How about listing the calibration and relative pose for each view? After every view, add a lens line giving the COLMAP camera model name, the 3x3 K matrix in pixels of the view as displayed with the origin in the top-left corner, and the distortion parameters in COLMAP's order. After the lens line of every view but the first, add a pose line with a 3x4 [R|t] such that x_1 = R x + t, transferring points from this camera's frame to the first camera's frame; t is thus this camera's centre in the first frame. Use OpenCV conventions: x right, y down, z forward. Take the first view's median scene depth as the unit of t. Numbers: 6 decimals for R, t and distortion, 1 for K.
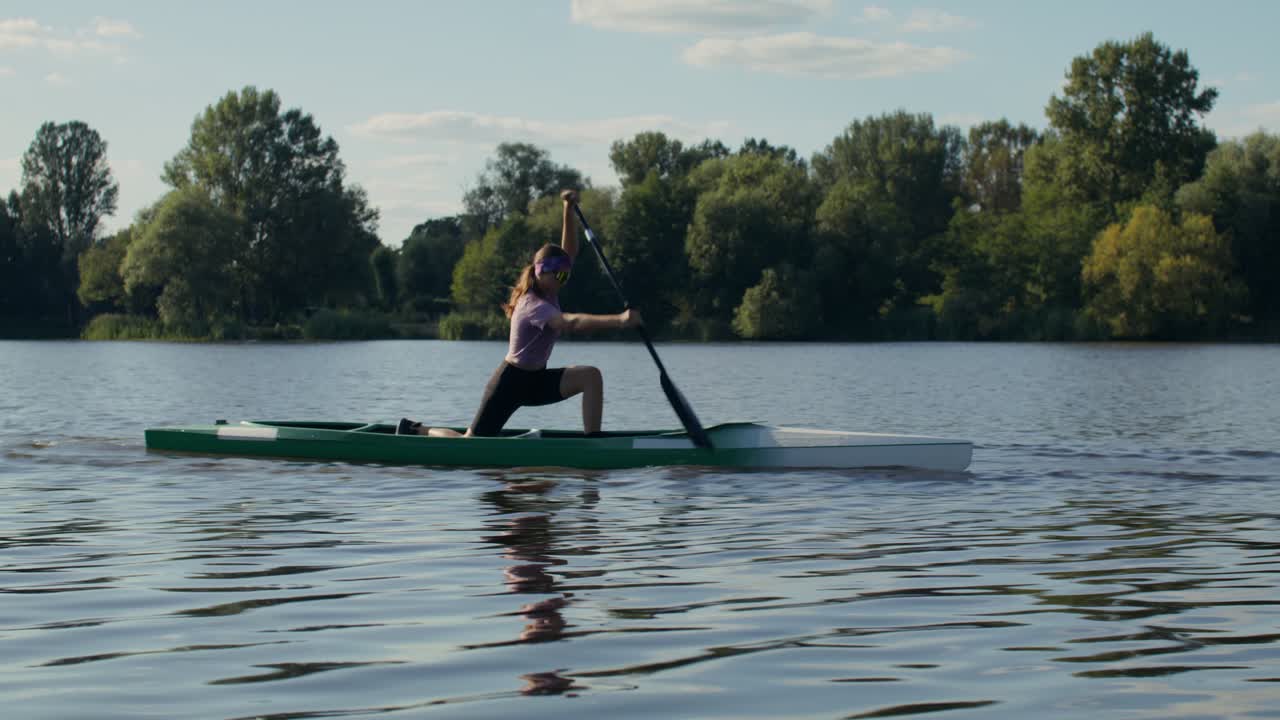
lens RADIAL K [[970.2, 0, 640.0], [0, 970.2, 360.0], [0, 0, 1]] dist [-0.006811, -0.000896]
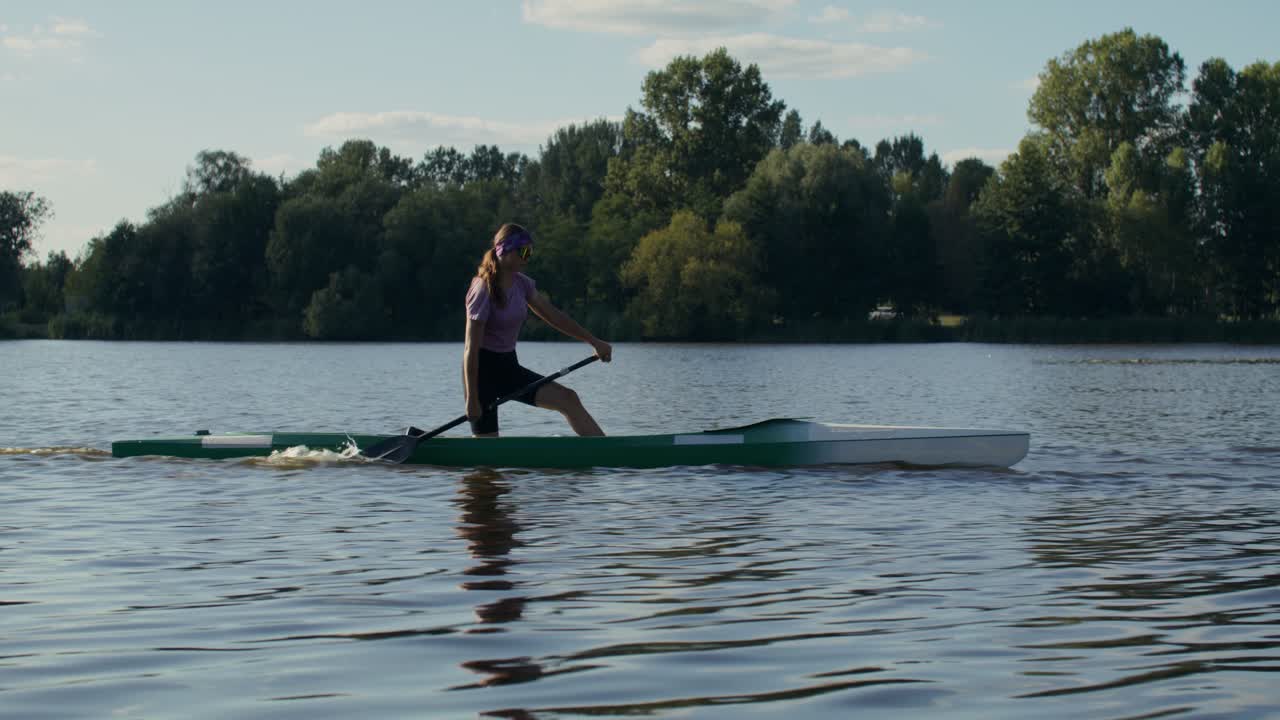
lens RADIAL K [[981.7, 0, 640.0], [0, 981.7, 360.0], [0, 0, 1]] dist [-0.042228, 0.082576]
pose [[0.999990, 0.001918, -0.004101, 0.447440], [-0.001923, 0.999997, -0.001307, 0.002500], [0.004098, 0.001315, 0.999991, -0.065216]]
